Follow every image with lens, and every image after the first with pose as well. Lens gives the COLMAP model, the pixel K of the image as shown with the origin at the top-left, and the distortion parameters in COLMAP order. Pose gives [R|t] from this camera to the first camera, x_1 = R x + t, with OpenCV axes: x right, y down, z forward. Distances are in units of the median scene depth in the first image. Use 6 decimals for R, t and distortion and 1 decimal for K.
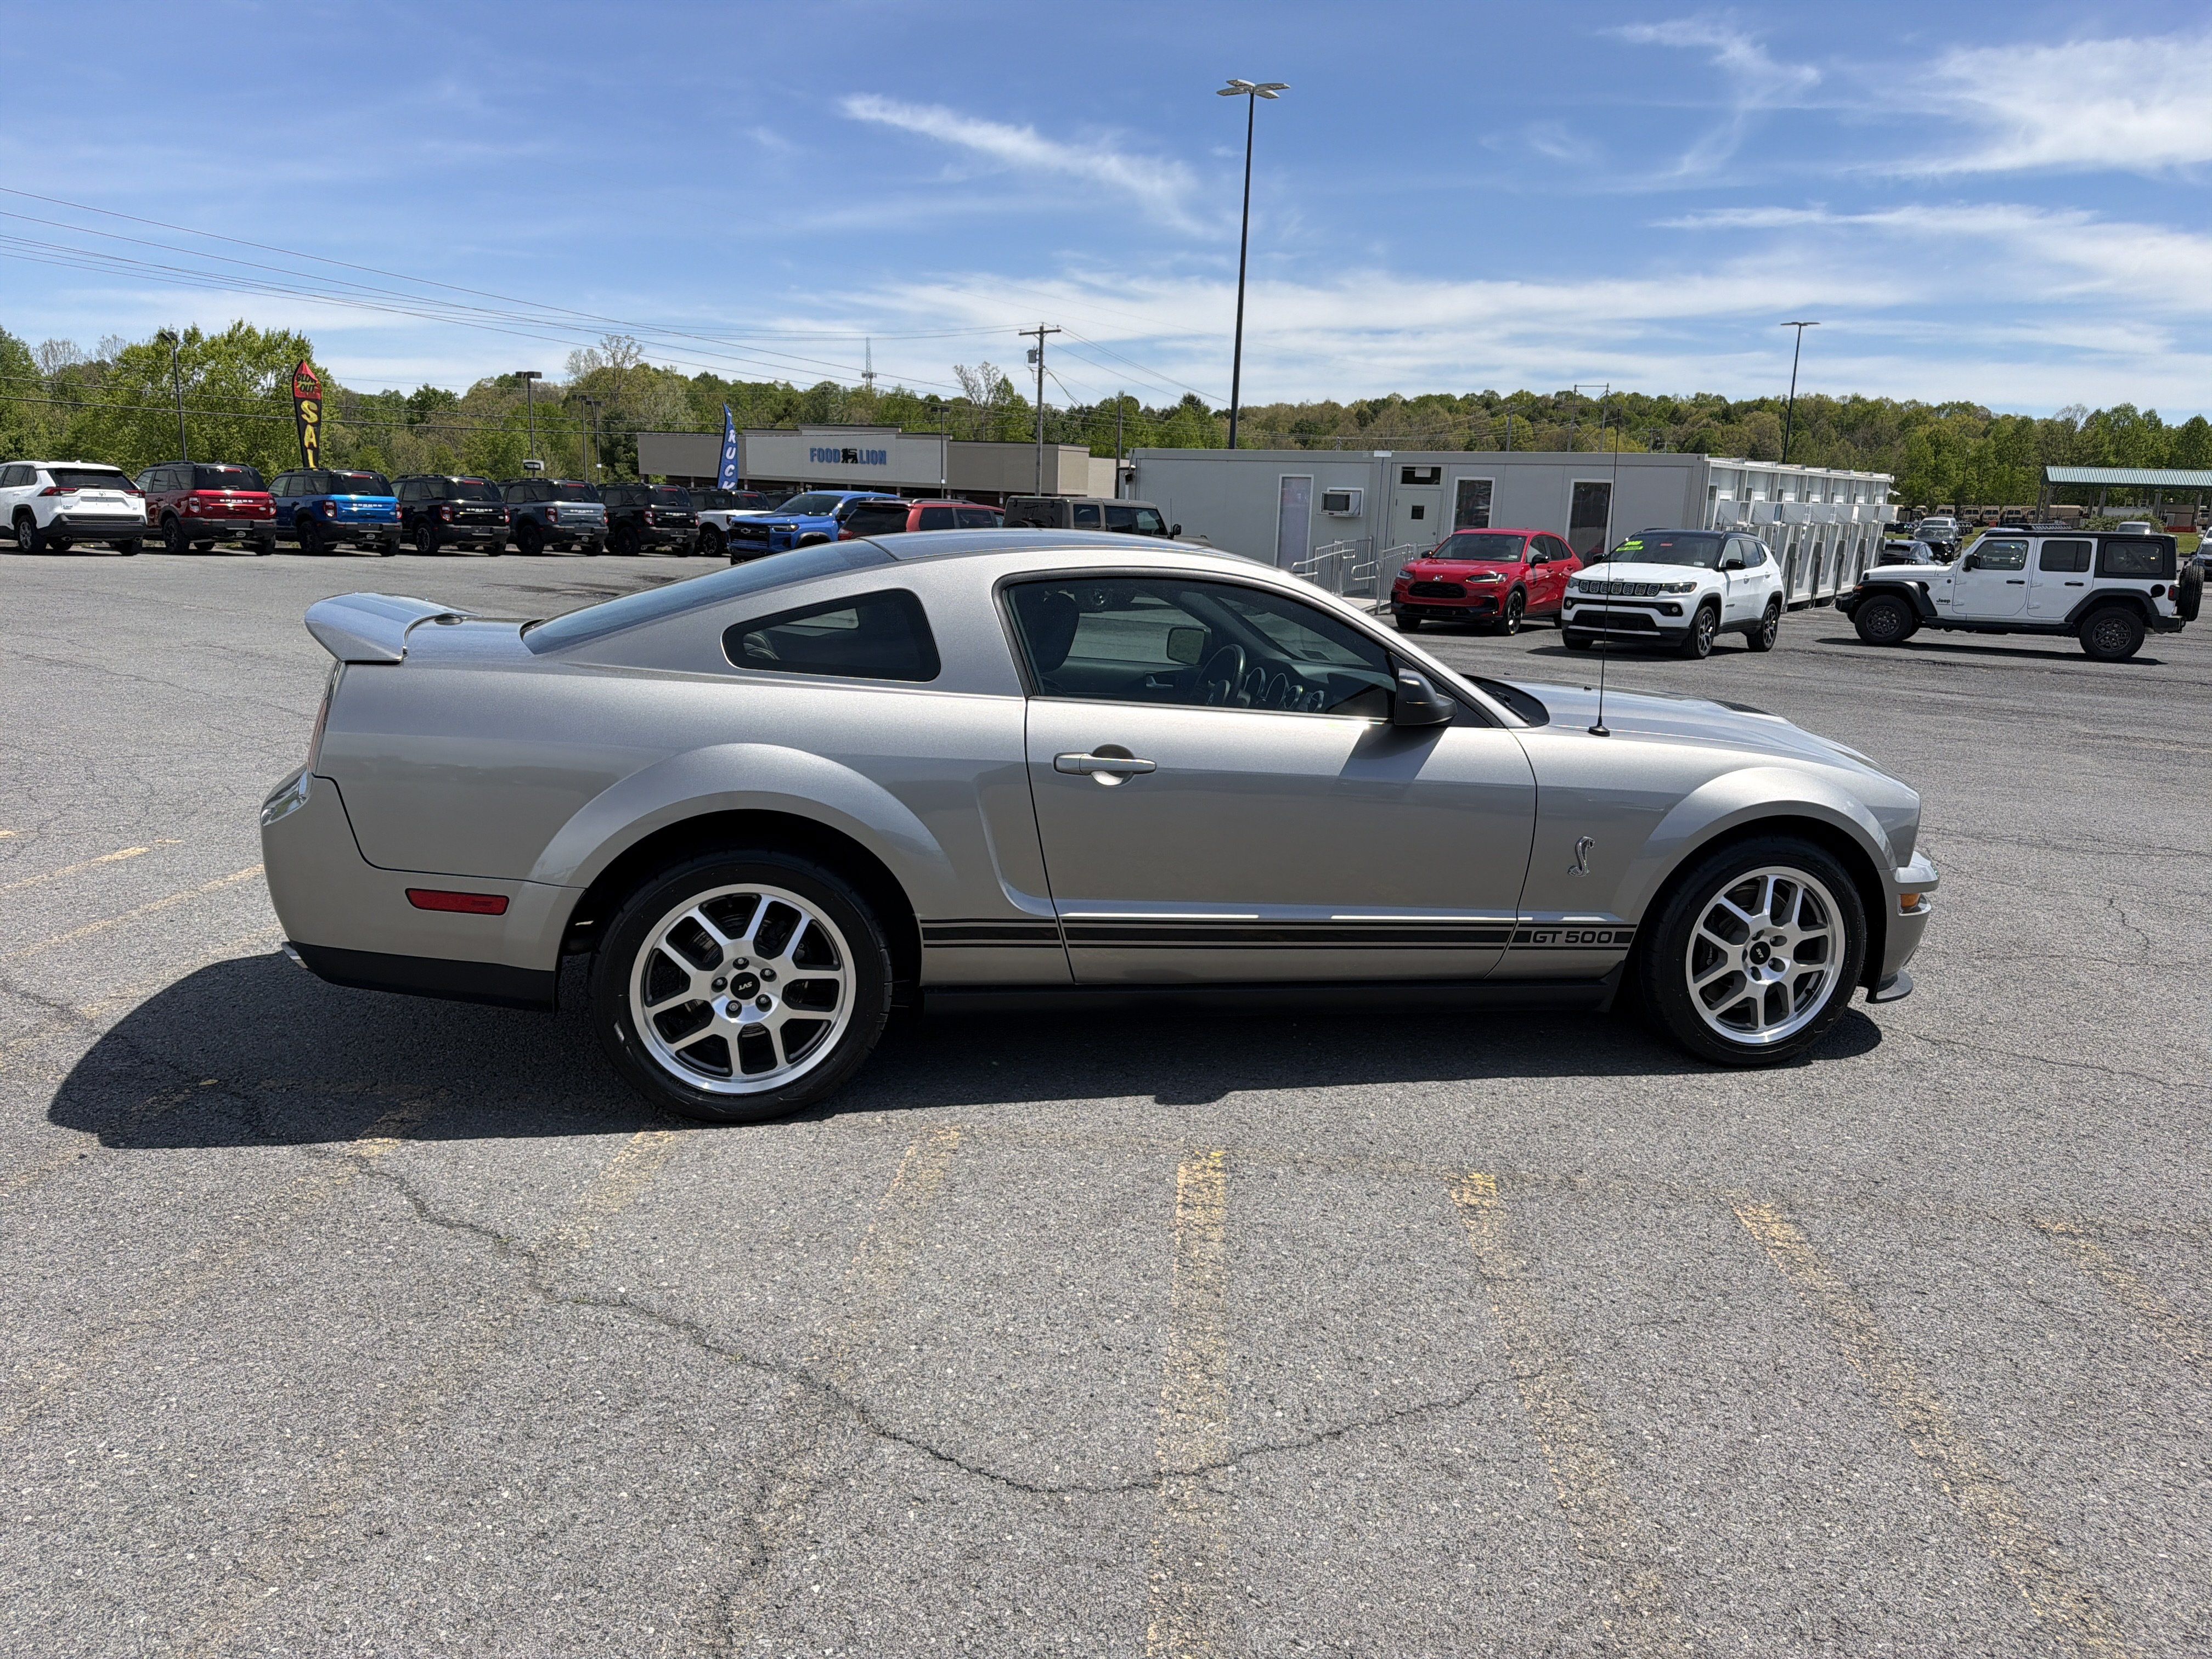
lens RADIAL K [[1545.1, 0, 1169.1], [0, 1545.1, 821.8], [0, 0, 1]] dist [0.145583, -0.163808]
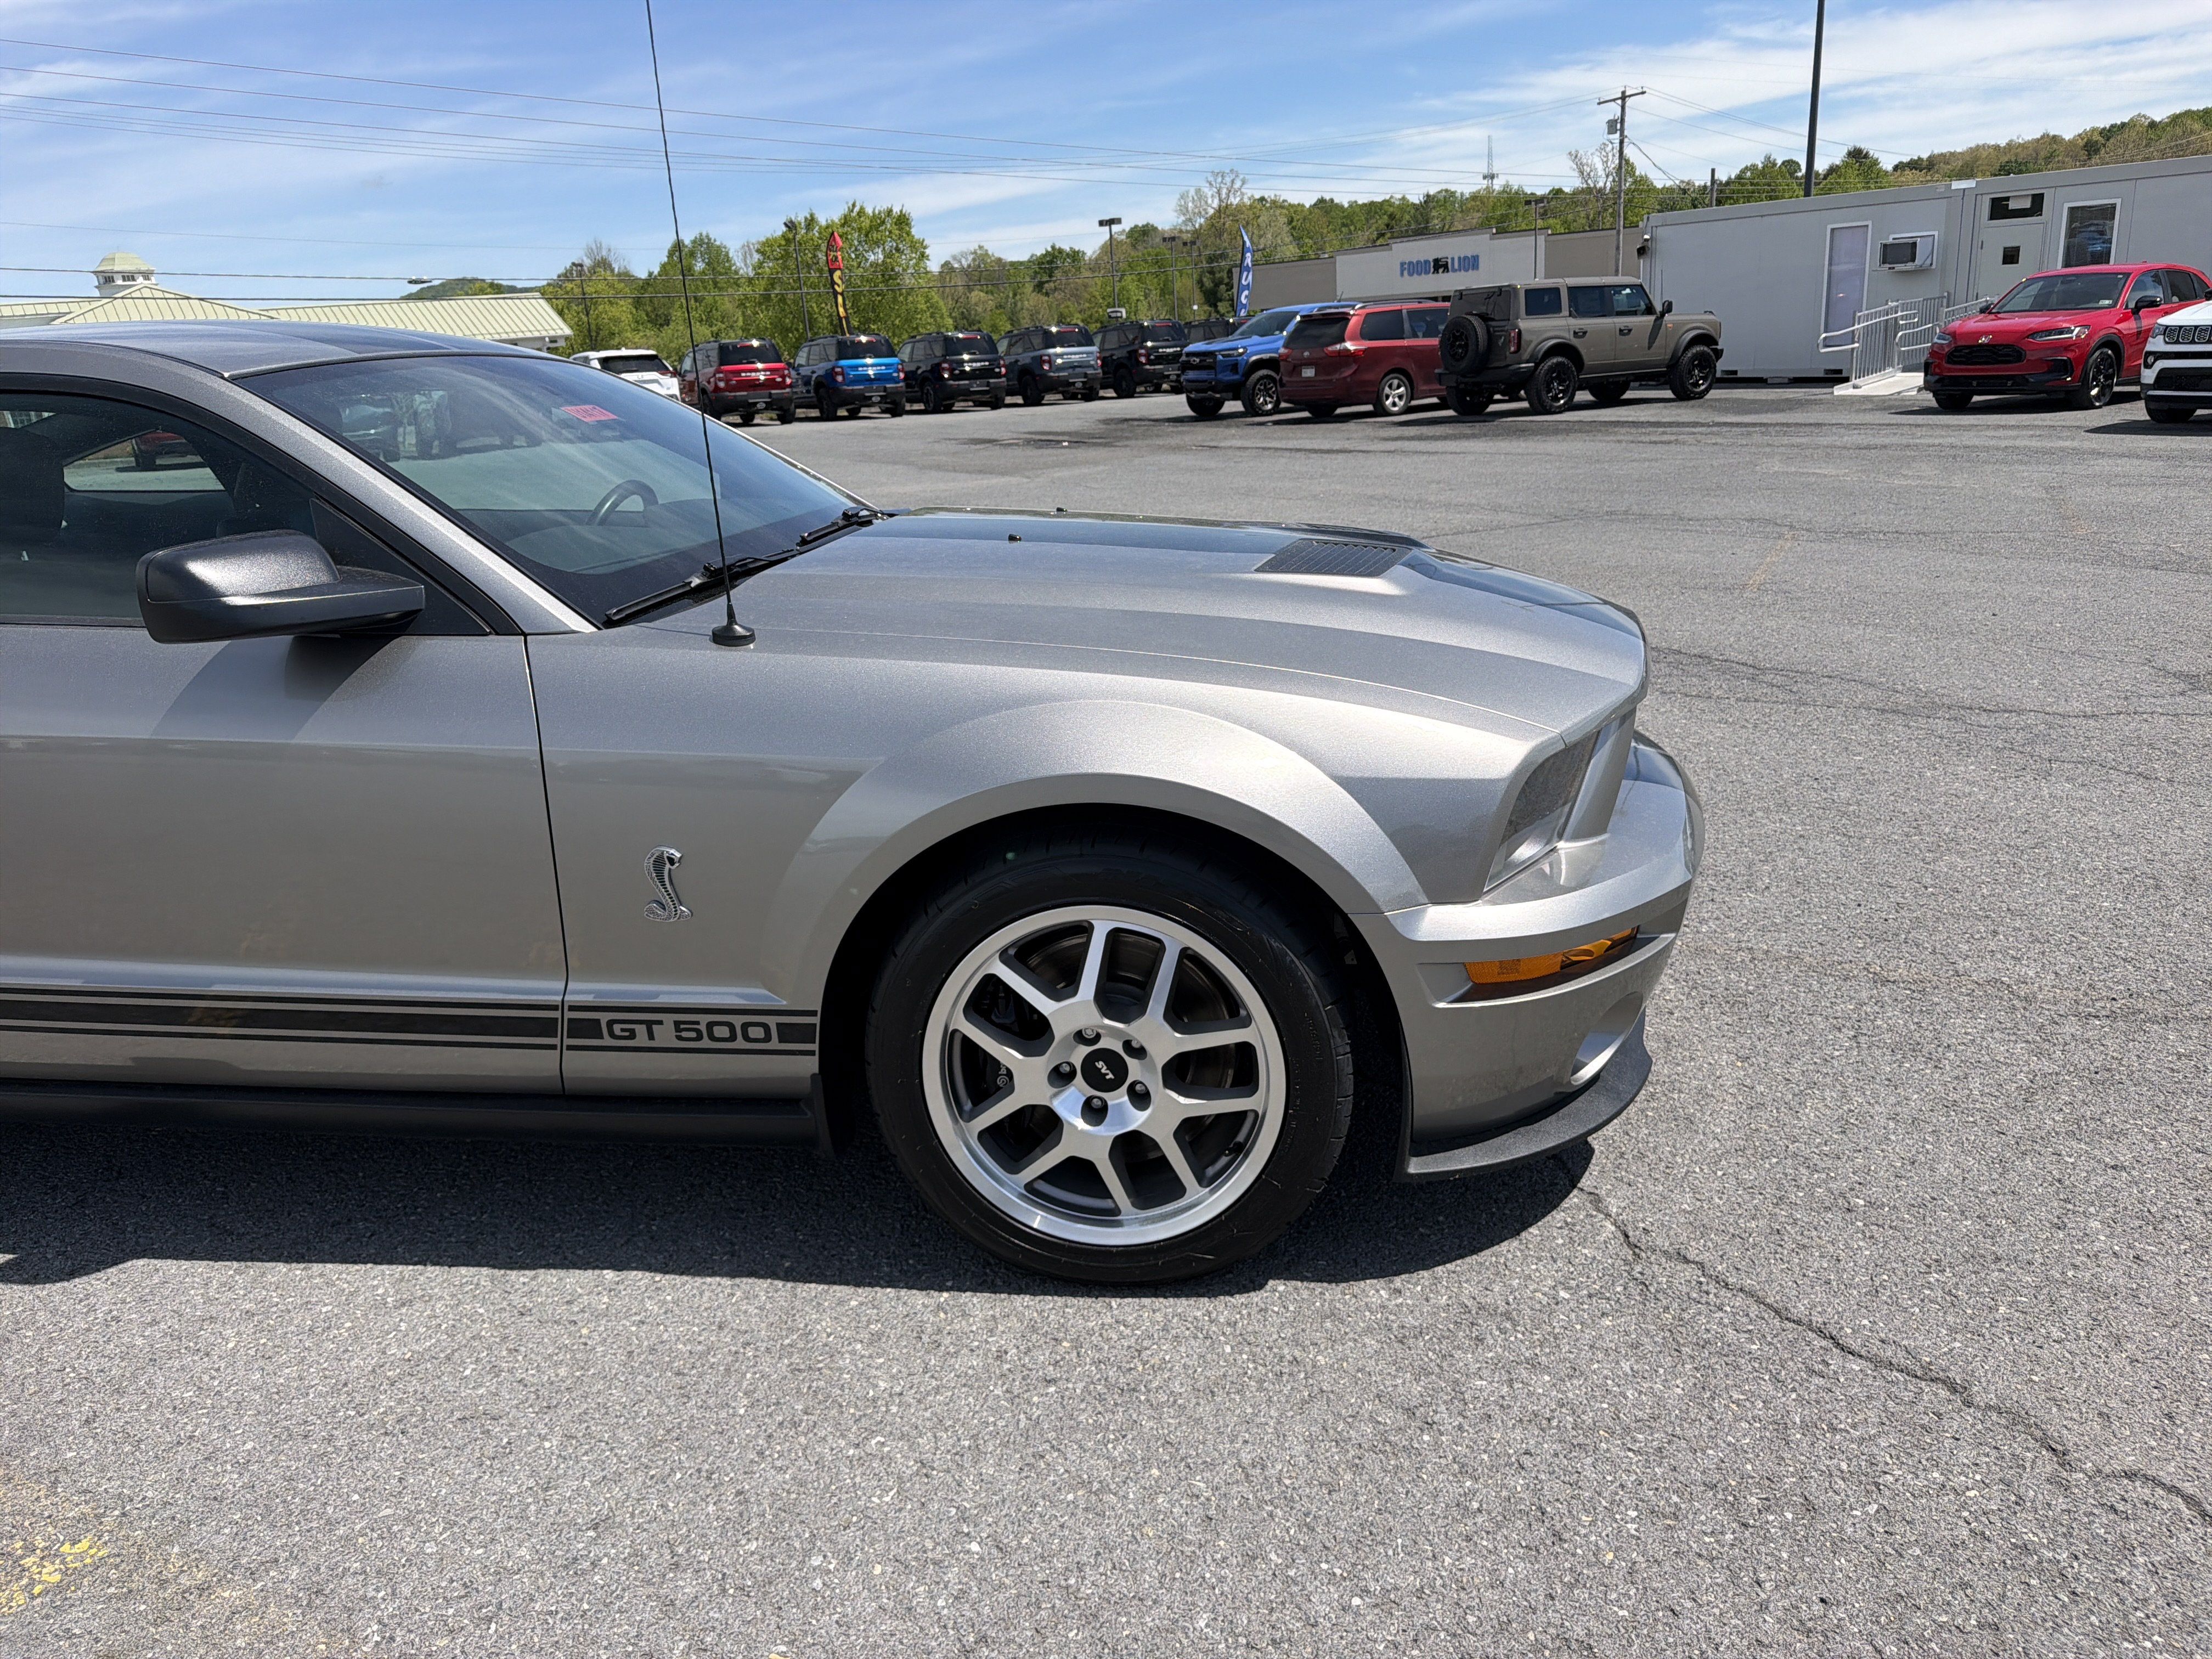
lens RADIAL K [[1576.7, 0, 1149.0], [0, 1576.7, 826.7], [0, 0, 1]] dist [0.035807, -0.044959]
pose [[0.923274, 0.027140, -0.383182, 0.089326], [0.015604, 0.994028, 0.108002, -0.007273], [0.383825, -0.105695, 0.917337, 0.085884]]
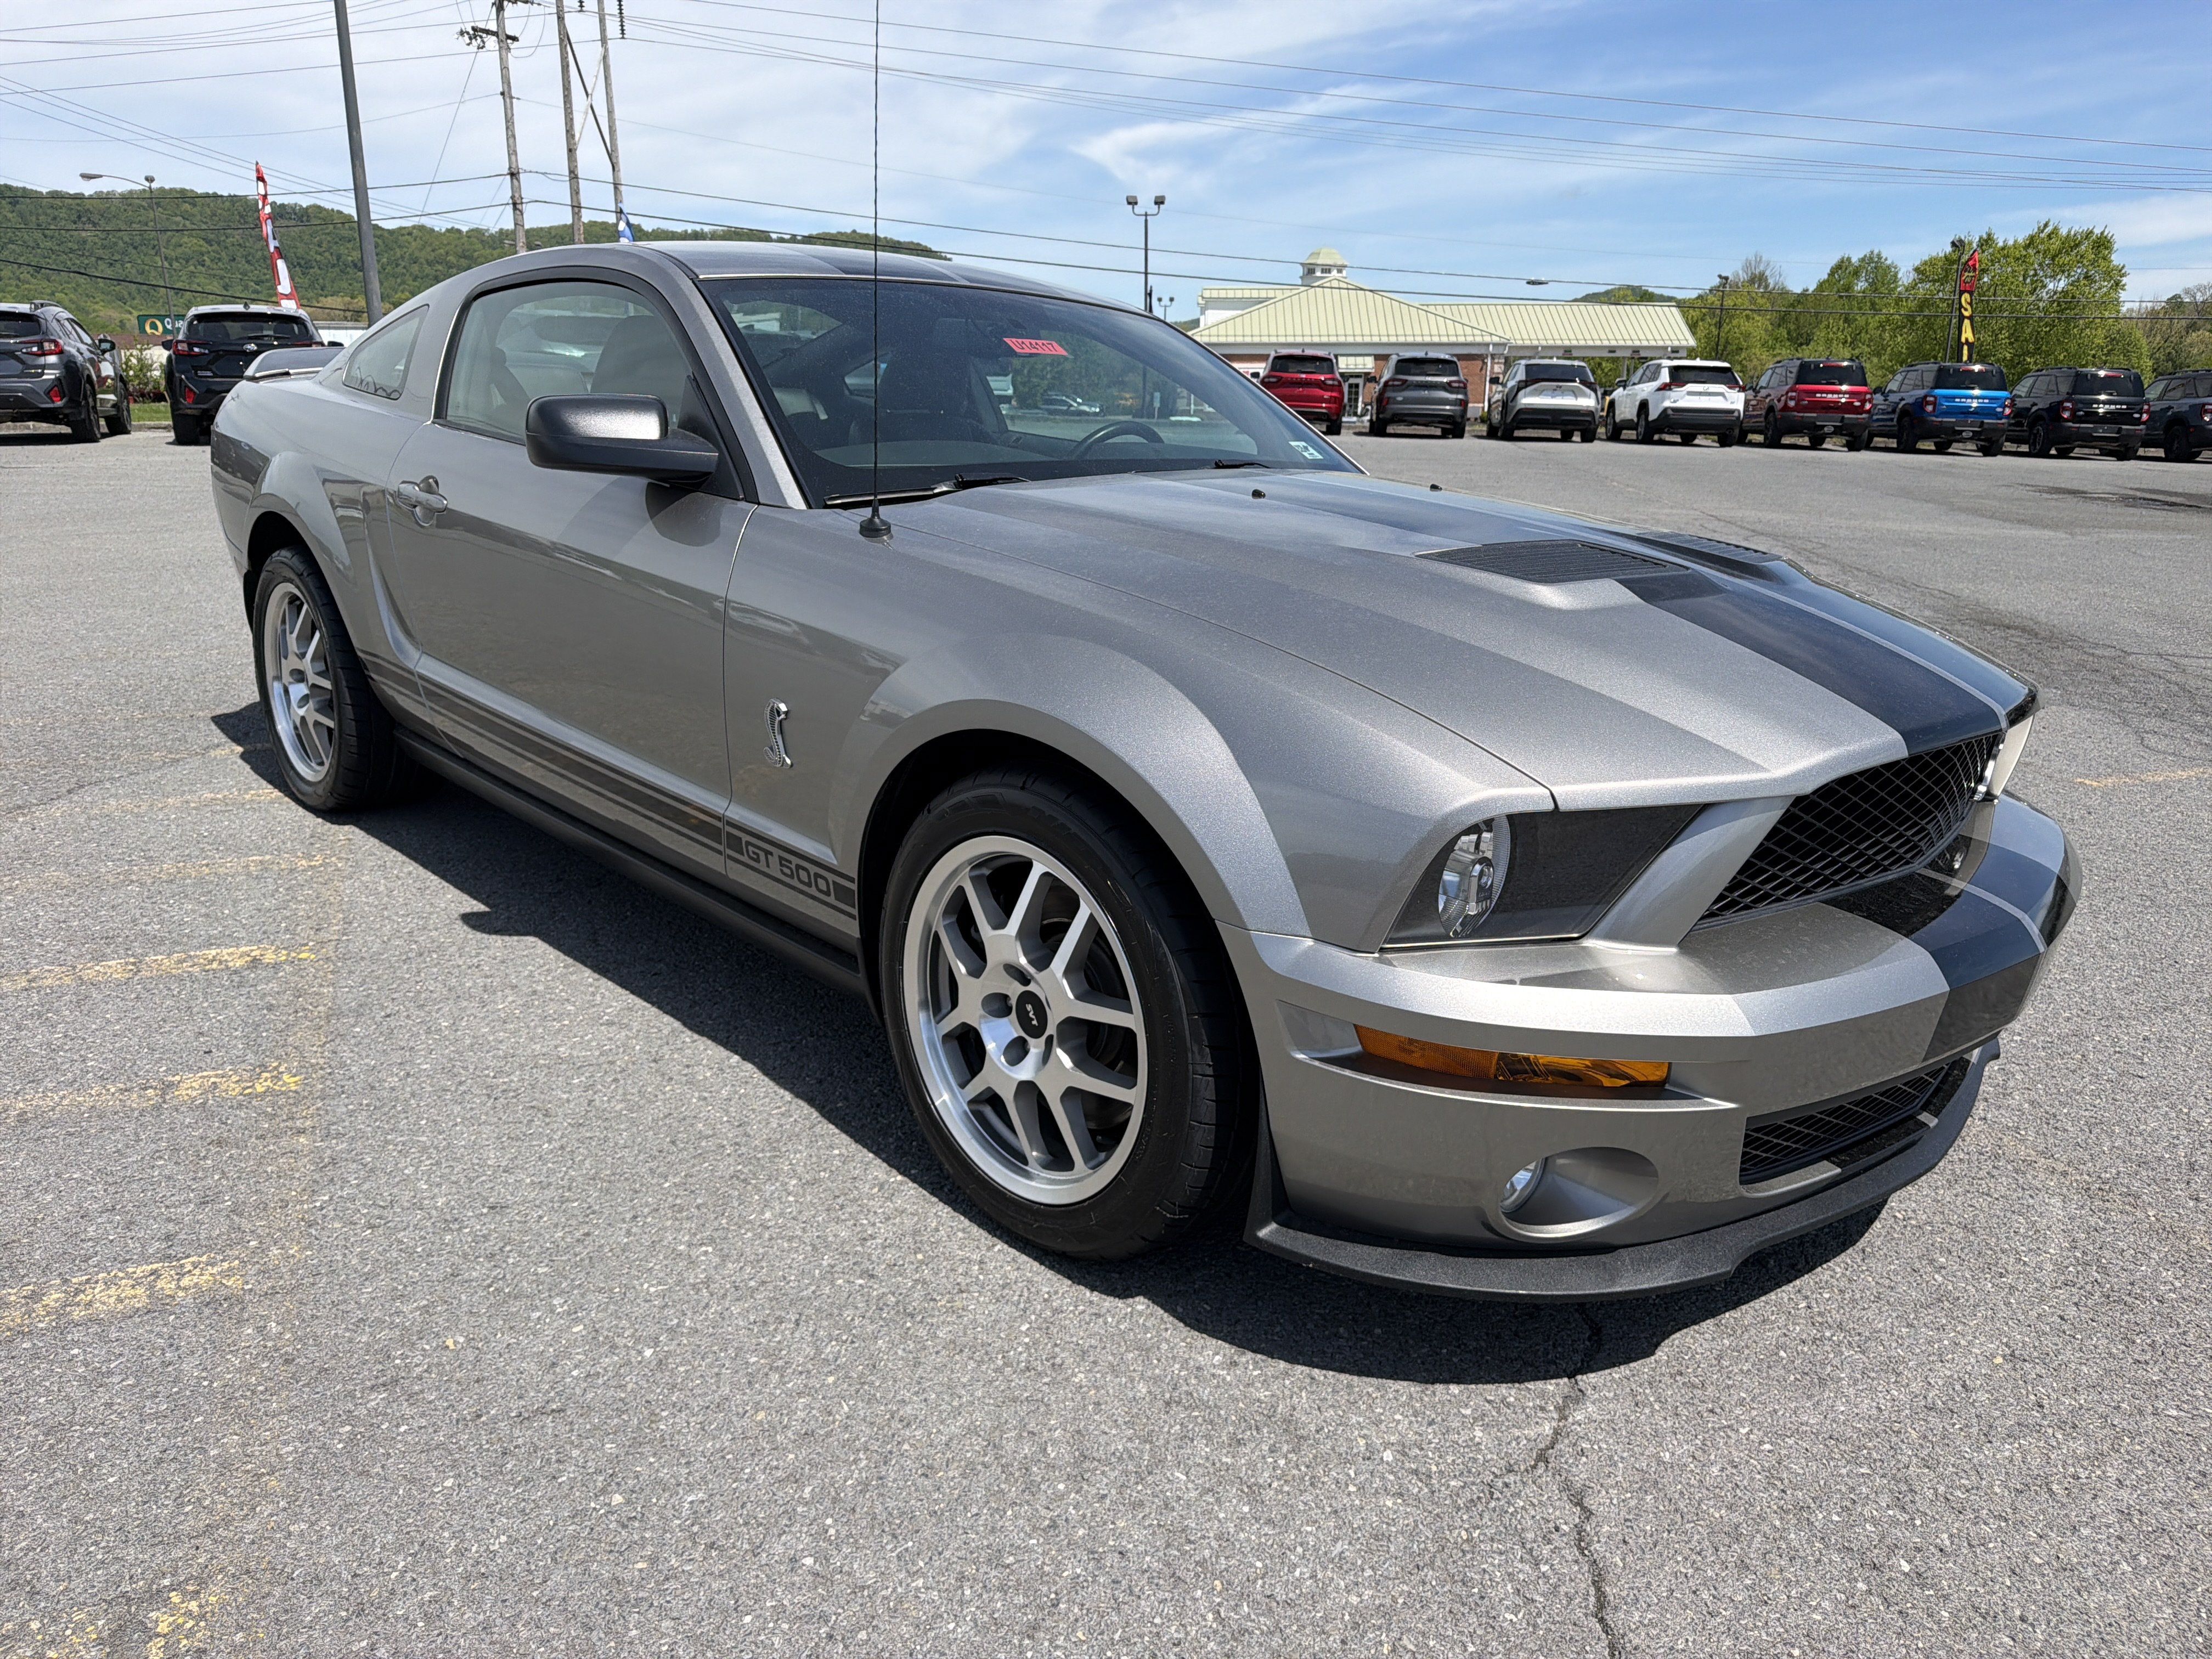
lens RADIAL K [[1545.1, 0, 1169.1], [0, 1545.1, 821.8], [0, 0, 1]] dist [0.145583, -0.163808]
pose [[0.505754, 0.220807, -0.833941, 0.121763], [-0.179614, 0.972456, 0.148553, -0.008448], [0.843773, 0.074656, 0.531483, 0.119567]]
